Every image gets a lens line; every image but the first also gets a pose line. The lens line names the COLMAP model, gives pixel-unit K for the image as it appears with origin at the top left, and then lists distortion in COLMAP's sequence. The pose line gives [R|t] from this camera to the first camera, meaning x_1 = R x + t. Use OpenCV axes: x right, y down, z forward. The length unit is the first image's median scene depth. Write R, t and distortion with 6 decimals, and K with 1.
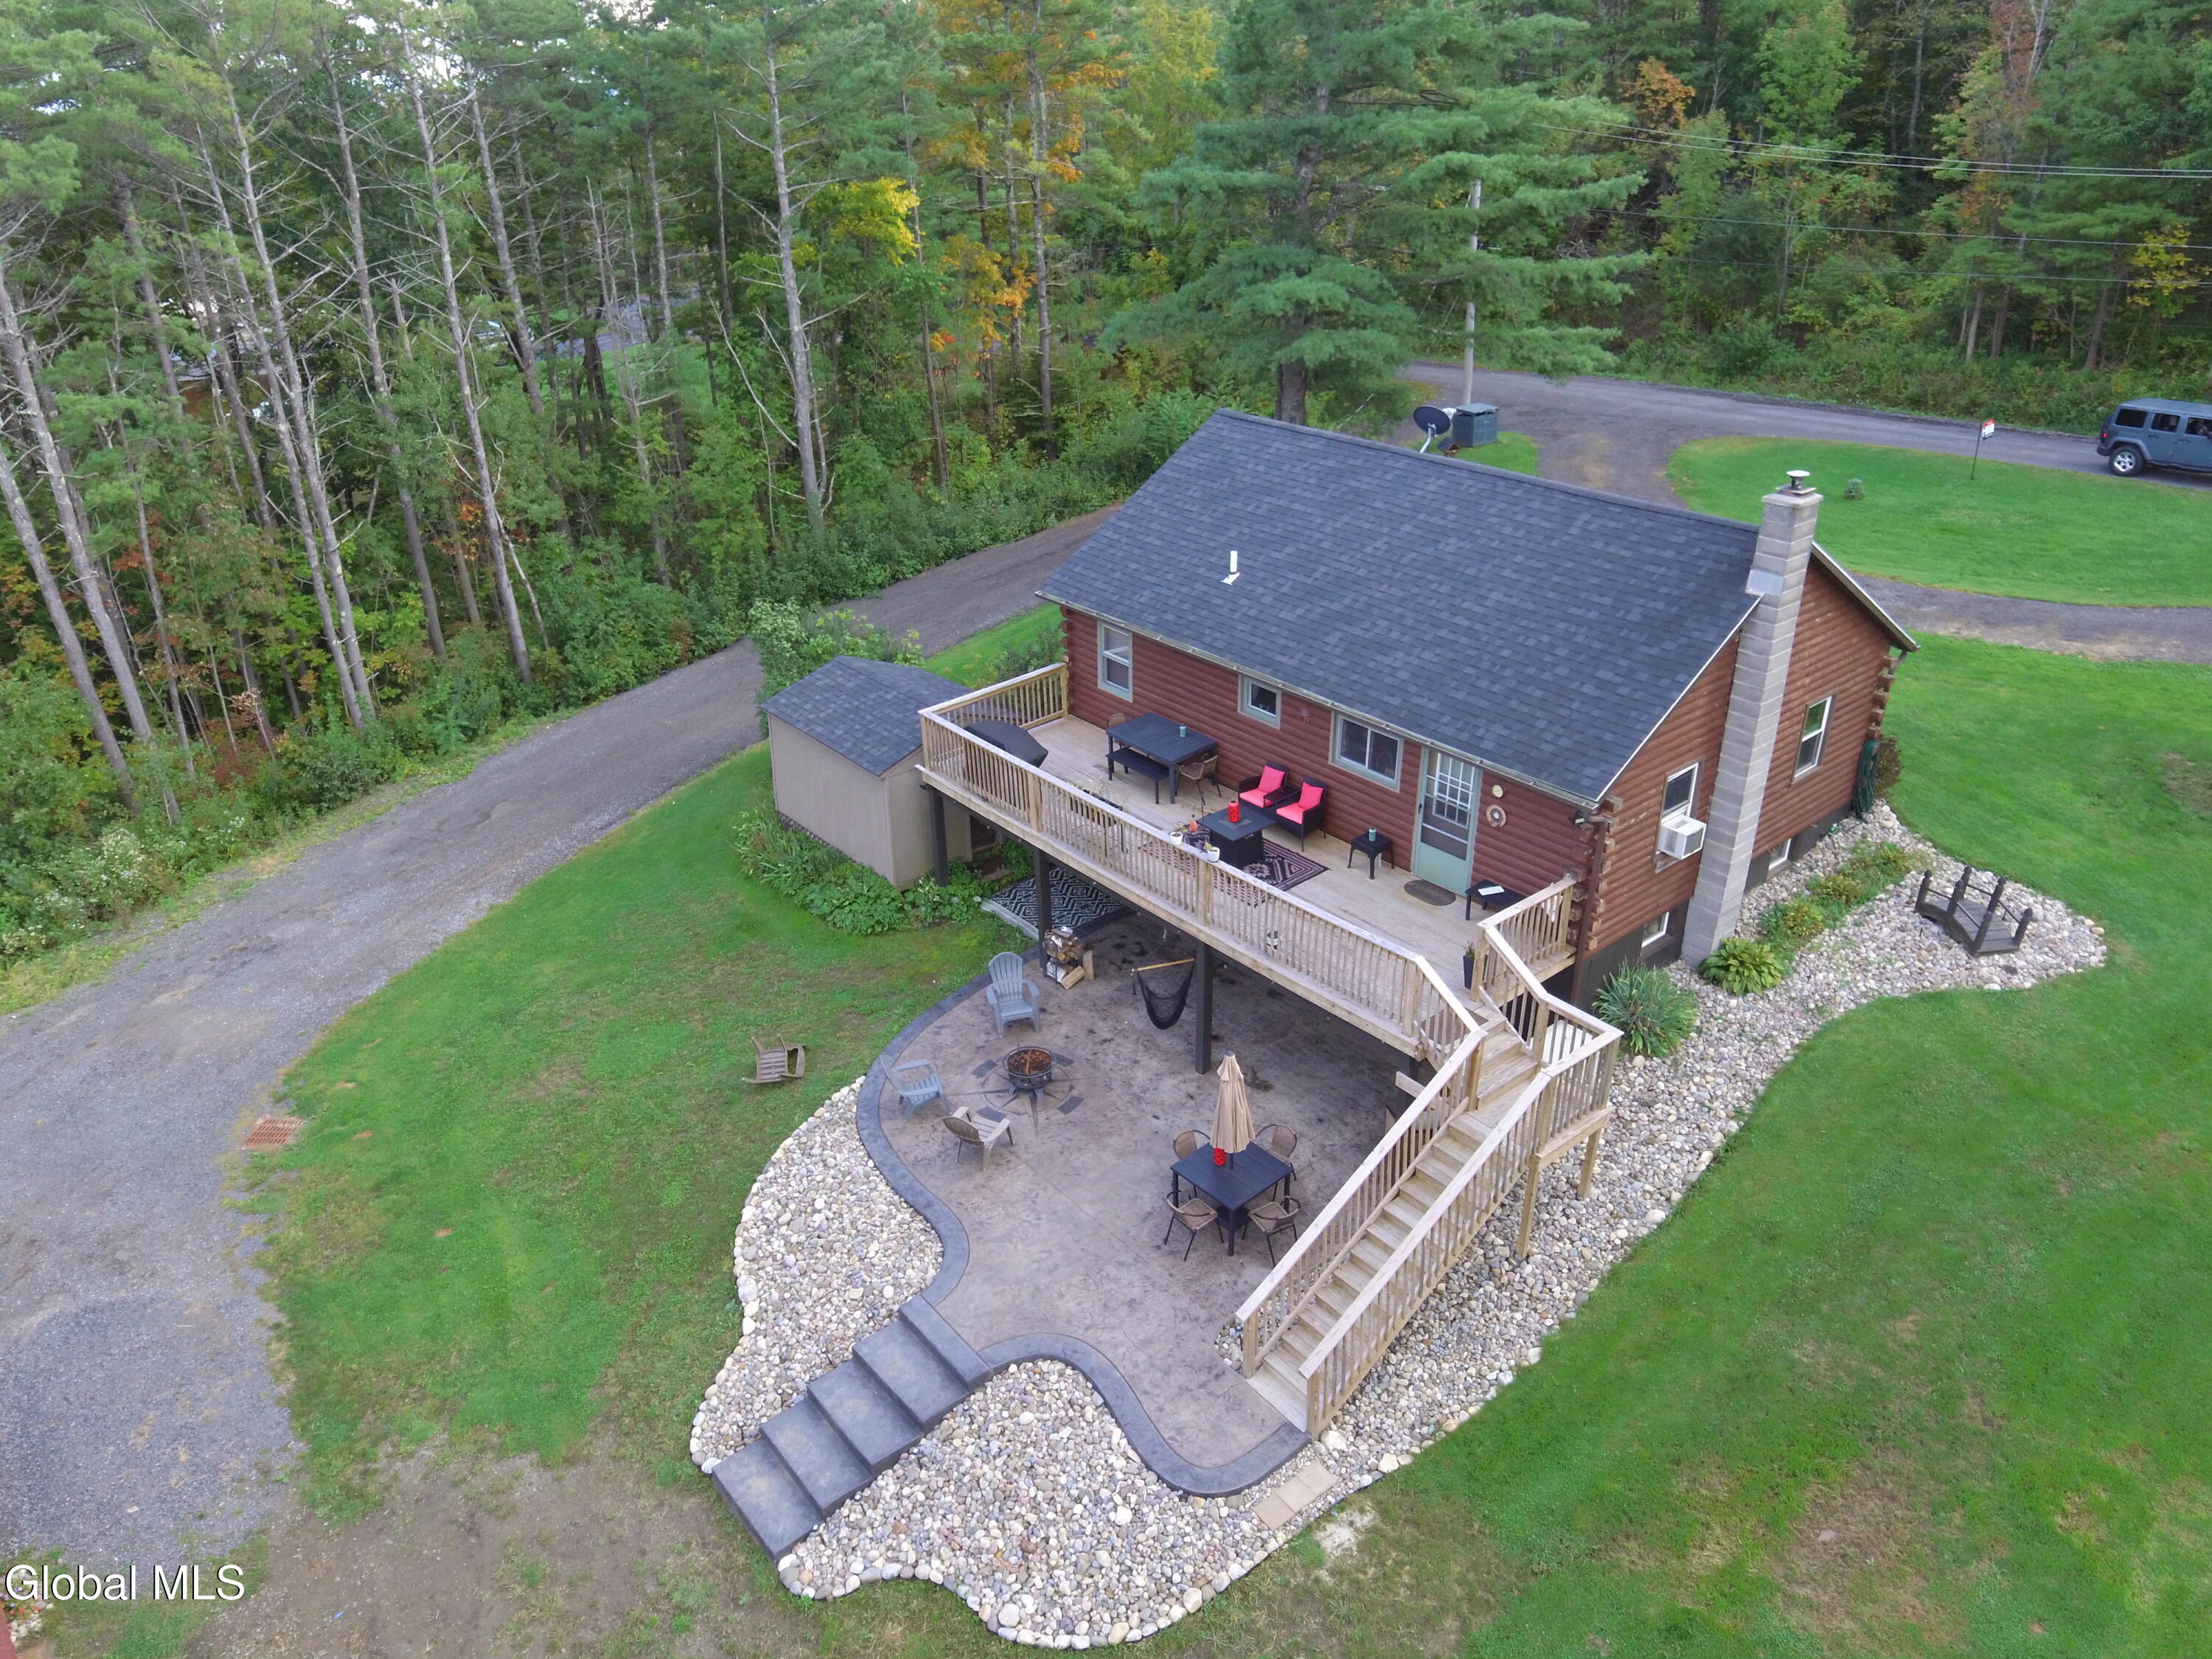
lens RADIAL K [[1502.0, 0, 1129.6], [0, 1502.0, 817.3], [0, 0, 1]] dist [-0.004203, -0.001370]
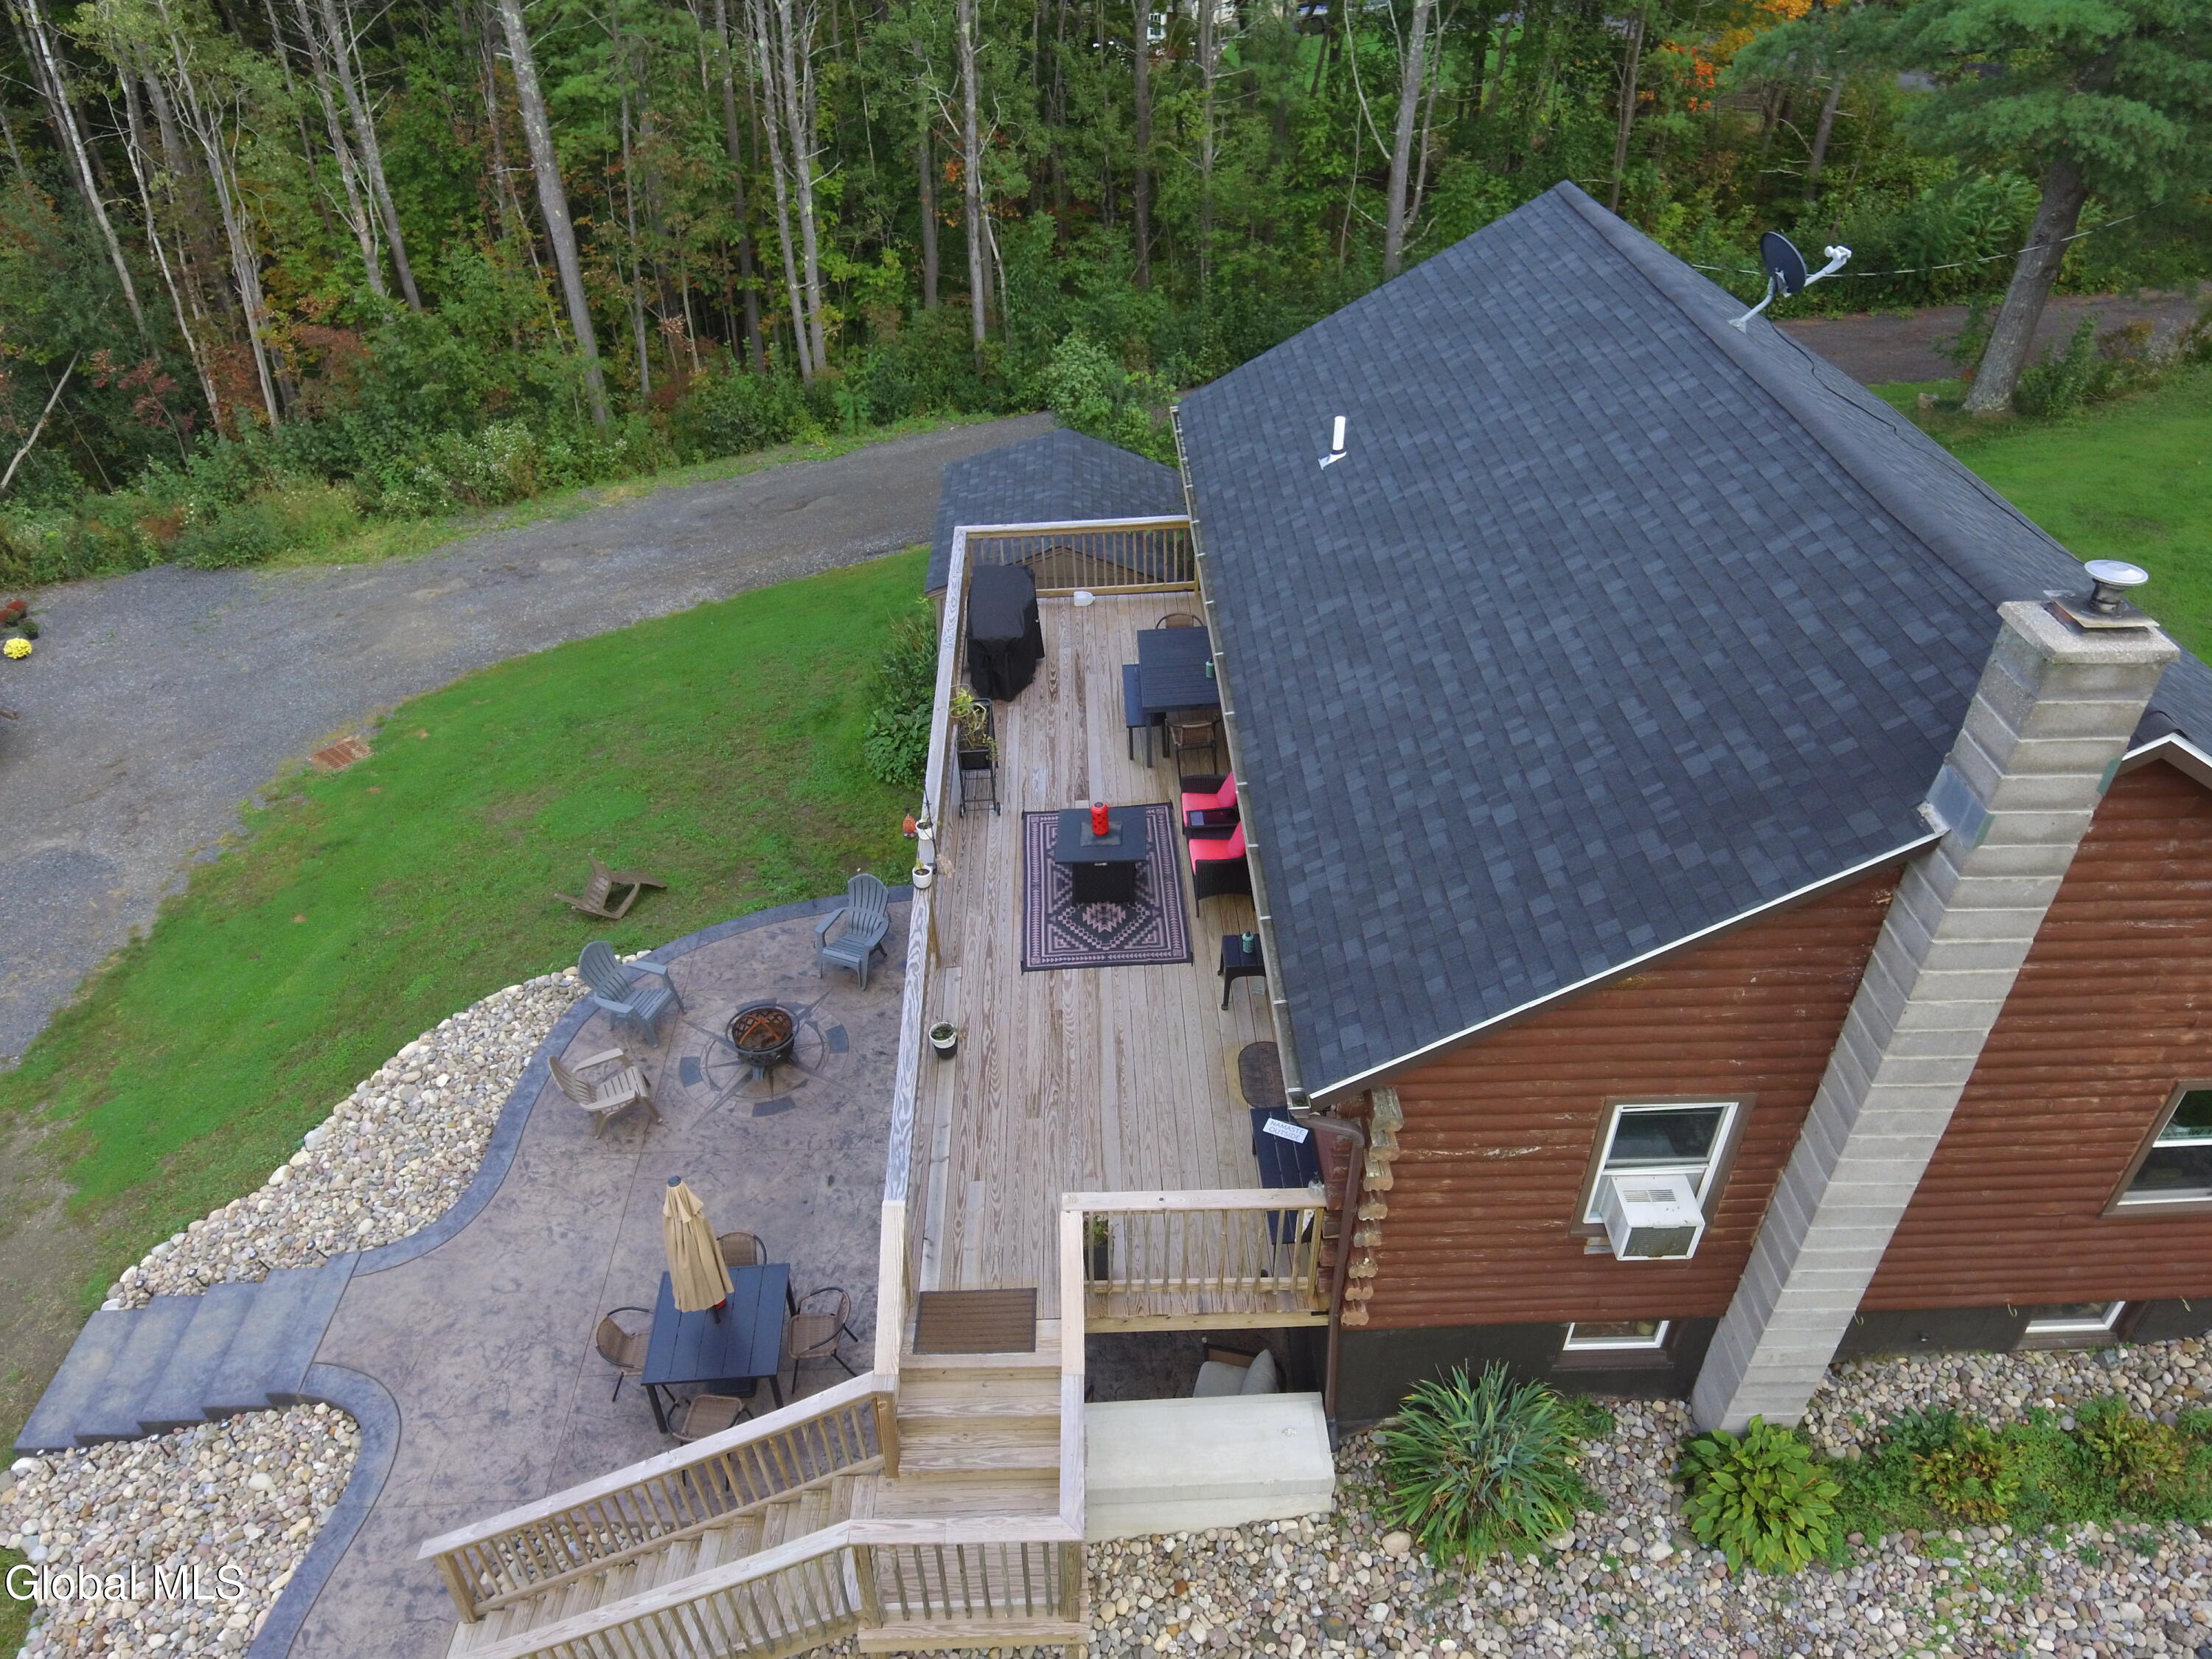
lens RADIAL K [[1502.0, 0, 1129.6], [0, 1502.0, 817.3], [0, 0, 1]] dist [-0.004203, -0.001370]
pose [[0.789782, 0.372986, -0.486955, 0.395105], [-0.283111, 0.925920, 0.250042, -0.169898], [0.544144, -0.059616, 0.836871, 0.474702]]
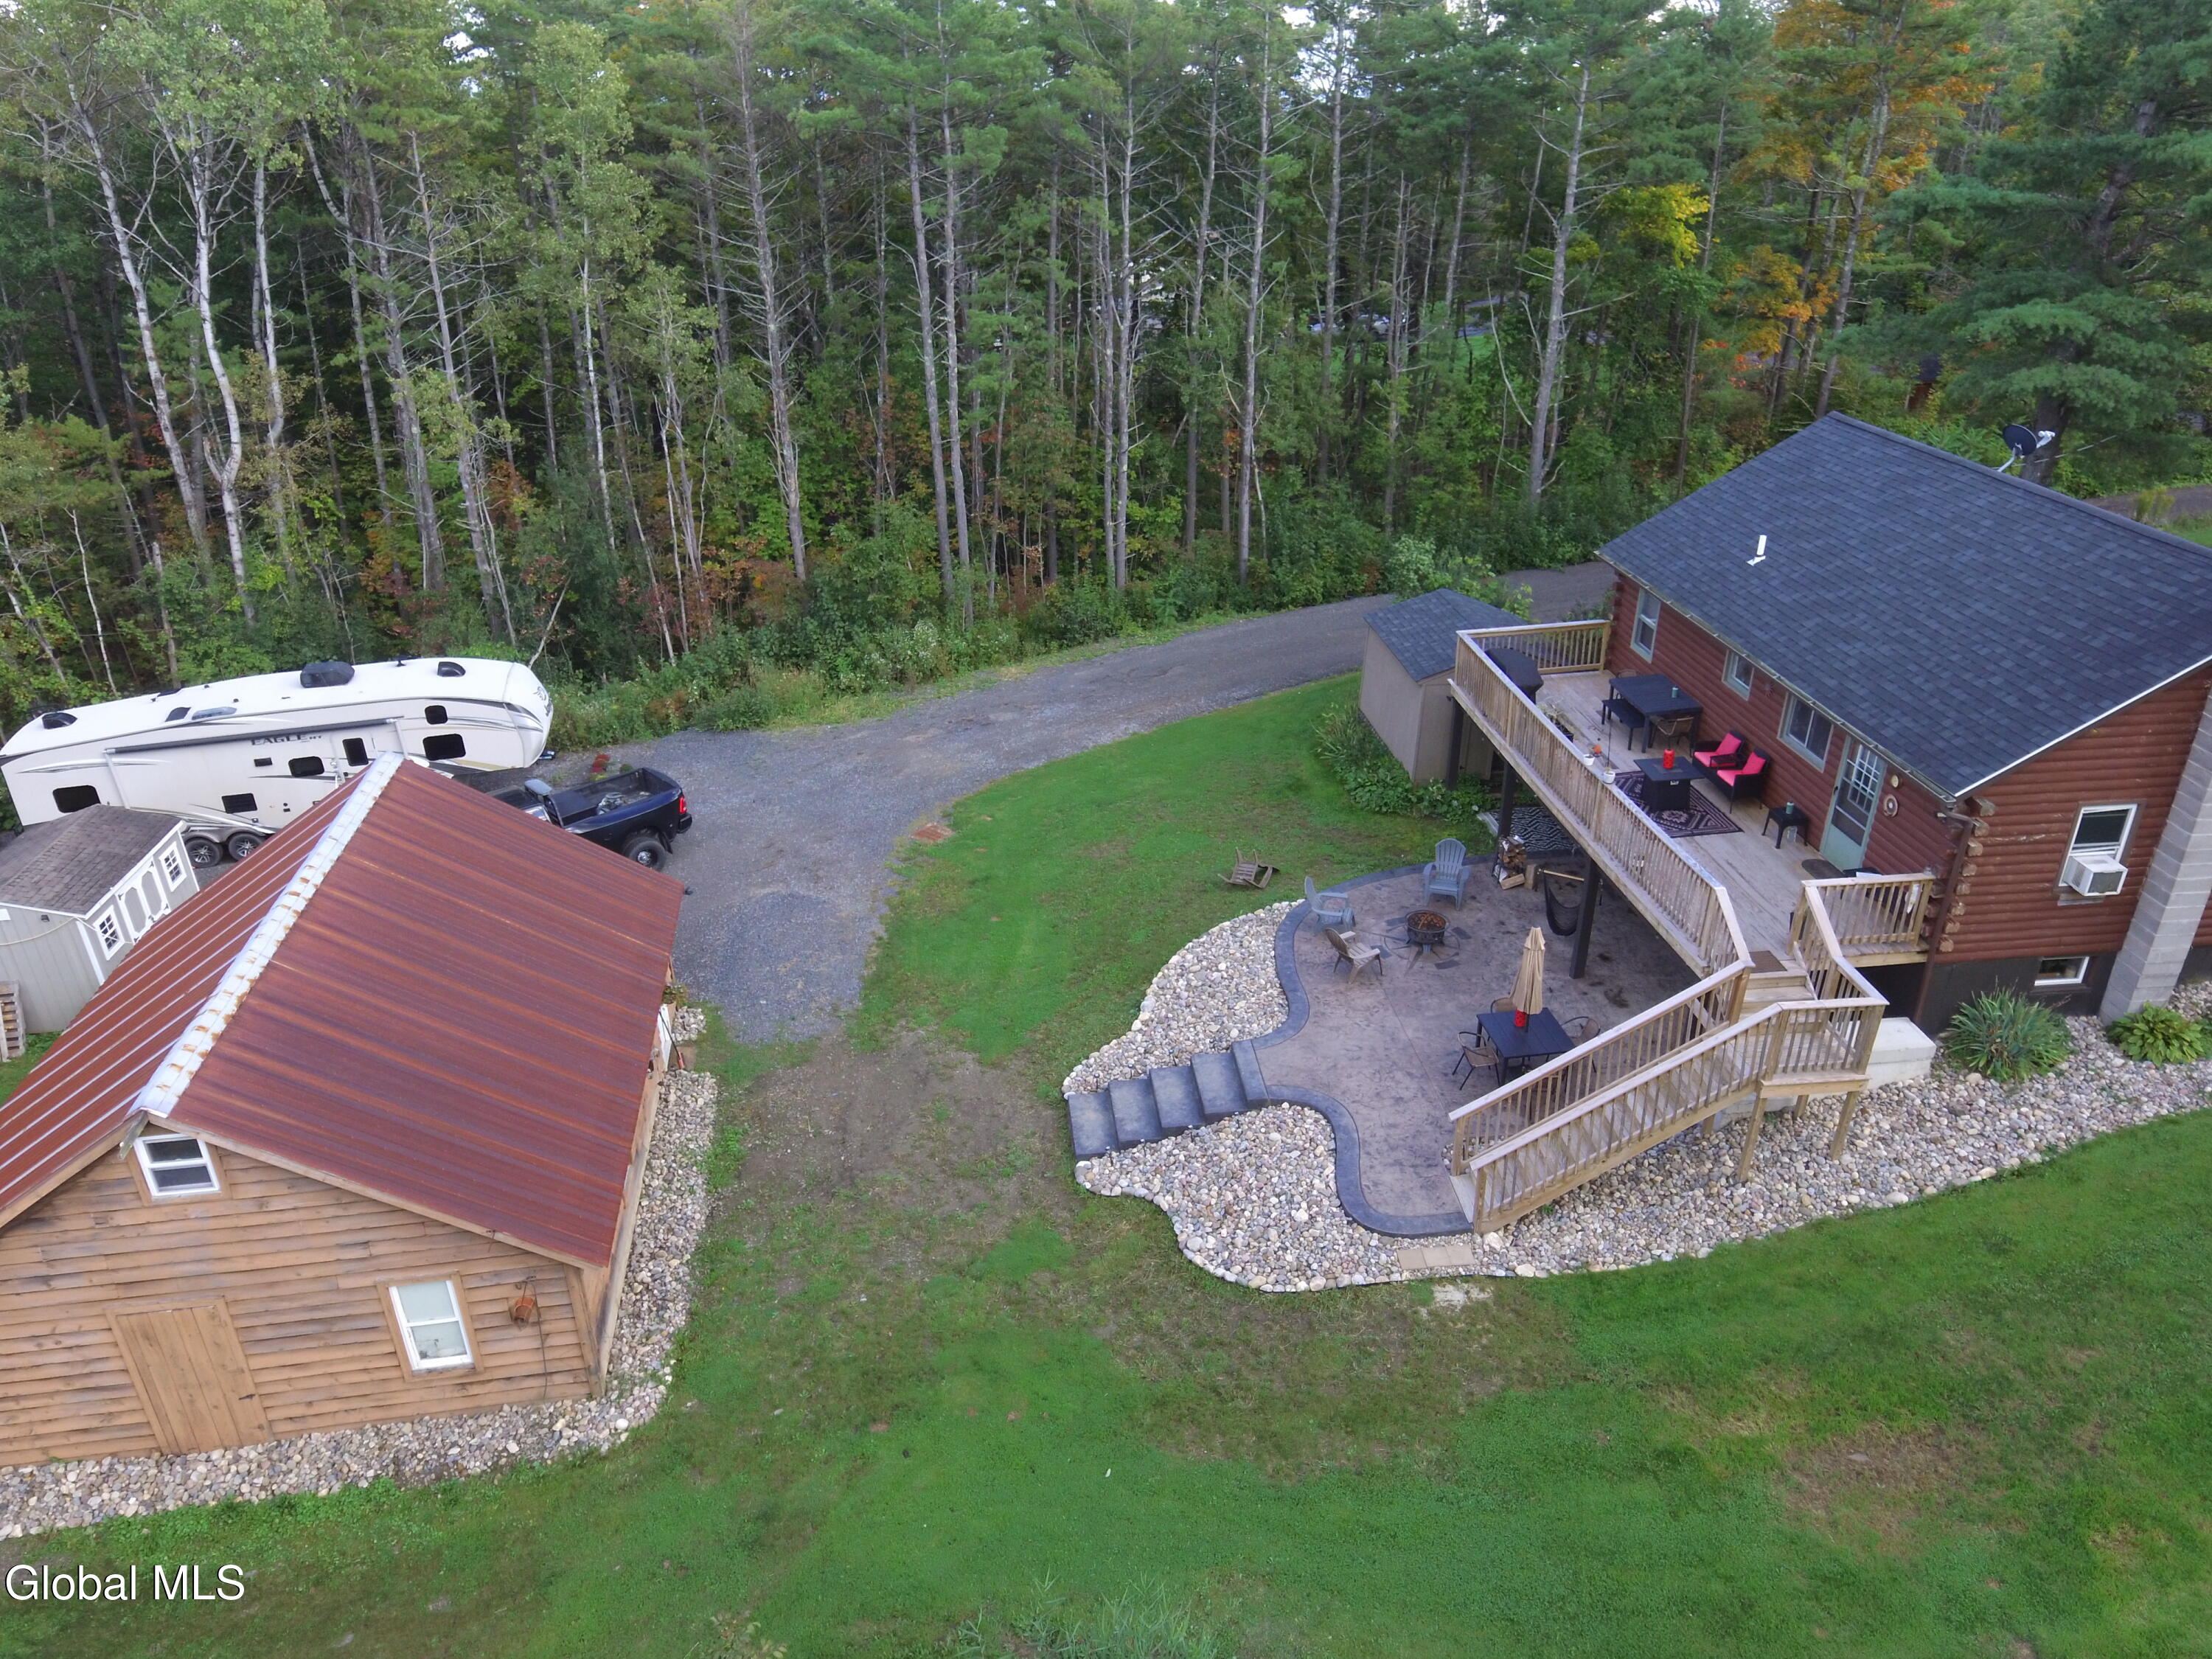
lens RADIAL K [[1502.0, 0, 1129.6], [0, 1502.0, 817.3], [0, 0, 1]] dist [-0.004203, -0.001370]
pose [[0.833891, 0.248028, -0.493059, 0.294640], [-0.250624, 0.966090, 0.062111, 0.068256], [0.491744, 0.071778, 0.867776, -0.140654]]
